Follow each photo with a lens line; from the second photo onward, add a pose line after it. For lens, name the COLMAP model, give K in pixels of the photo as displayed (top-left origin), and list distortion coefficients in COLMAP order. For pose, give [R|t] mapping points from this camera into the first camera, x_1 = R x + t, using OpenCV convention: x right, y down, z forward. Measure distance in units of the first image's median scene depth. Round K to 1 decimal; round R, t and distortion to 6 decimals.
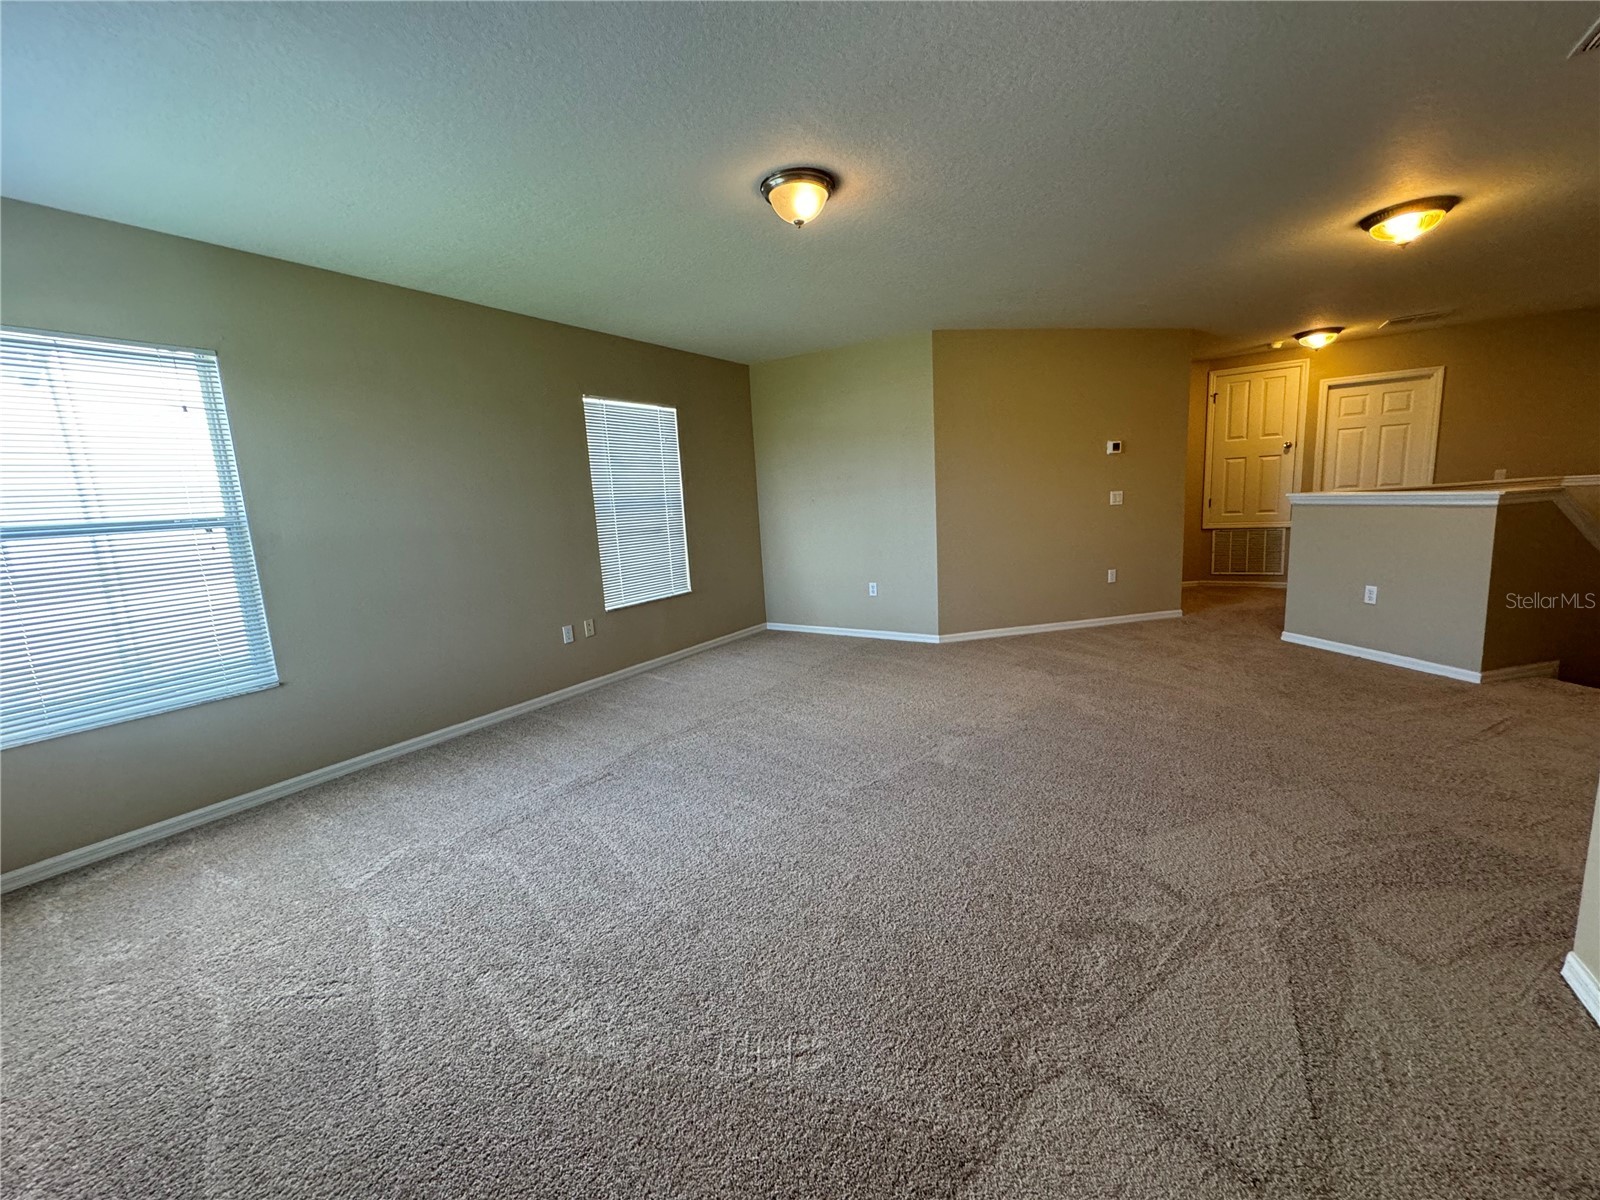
lens RADIAL K [[640.4, 0, 800.2], [0, 640.4, 599.2], [0, 0, 1]] dist [0.000457, 0.000059]
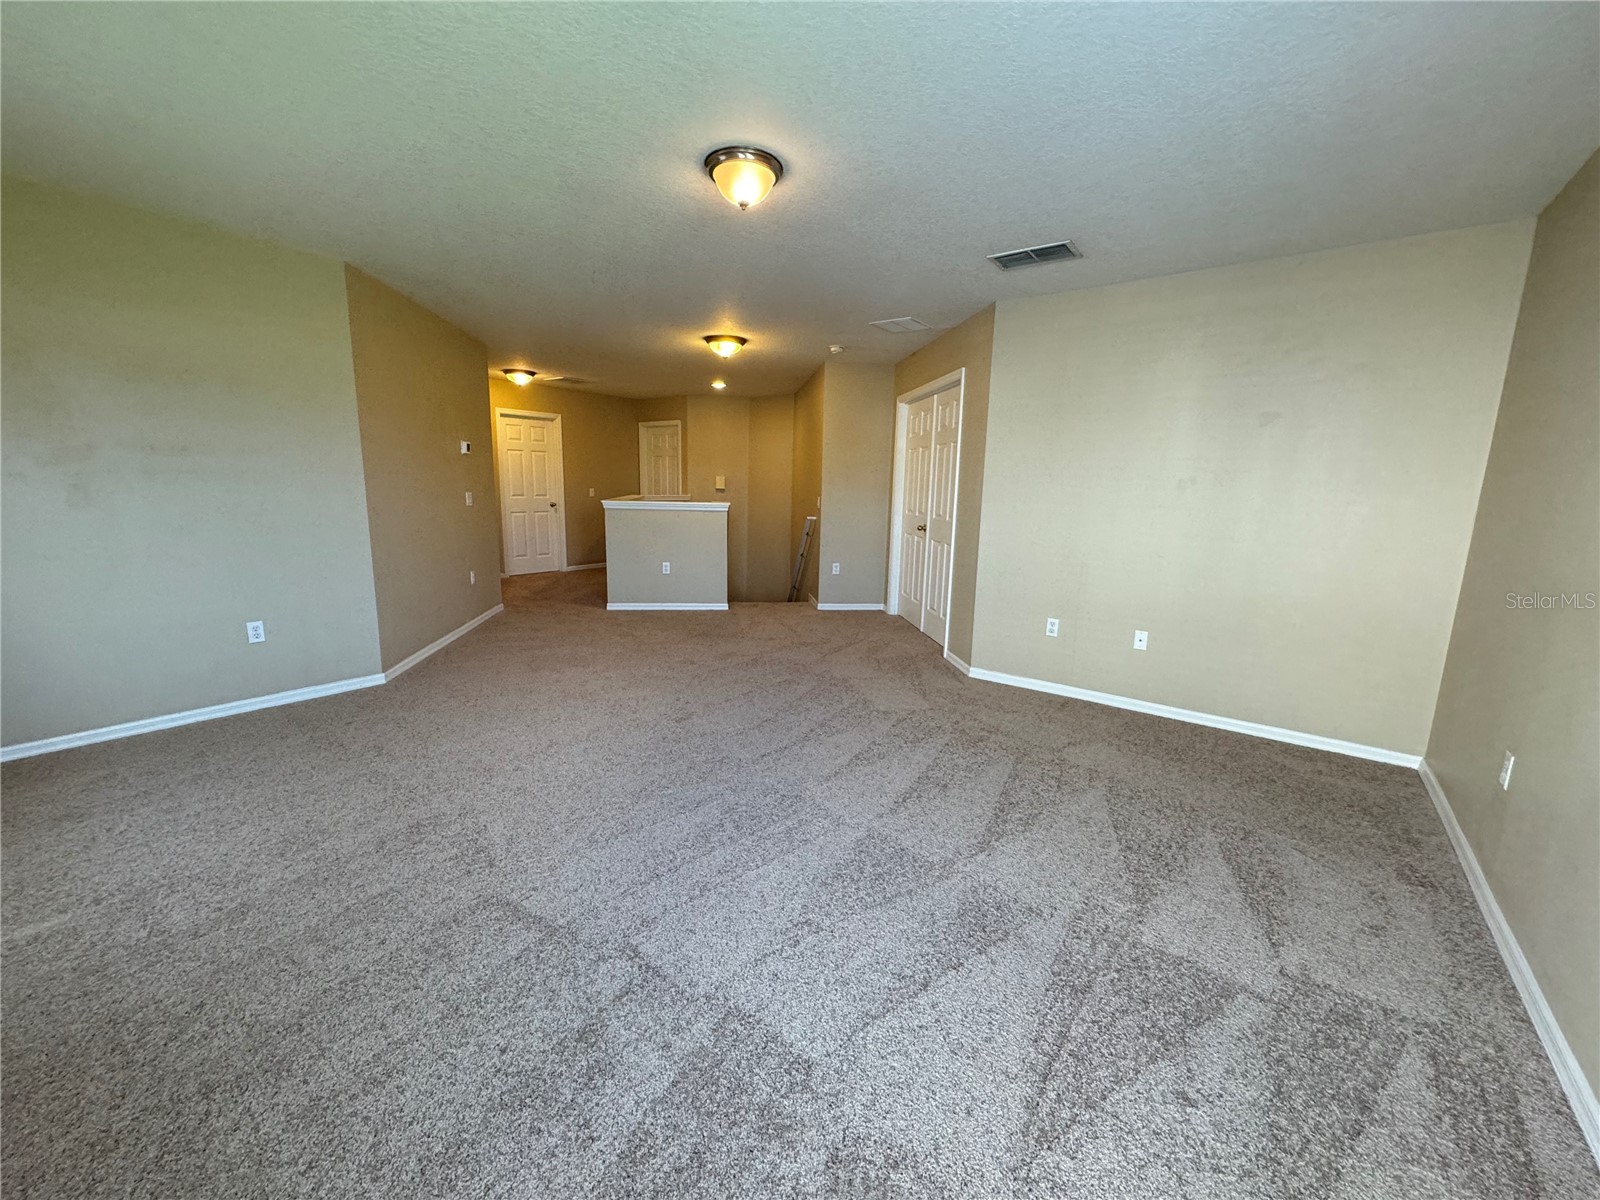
lens RADIAL K [[640.4, 0, 800.2], [0, 640.4, 599.2], [0, 0, 1]] dist [0.000457, 0.000059]
pose [[0.097619, -0.123438, 0.987539, -0.477946], [0.135032, 0.984745, 0.109740, -0.046646], [-0.986021, 0.122637, 0.112798, 0.413764]]
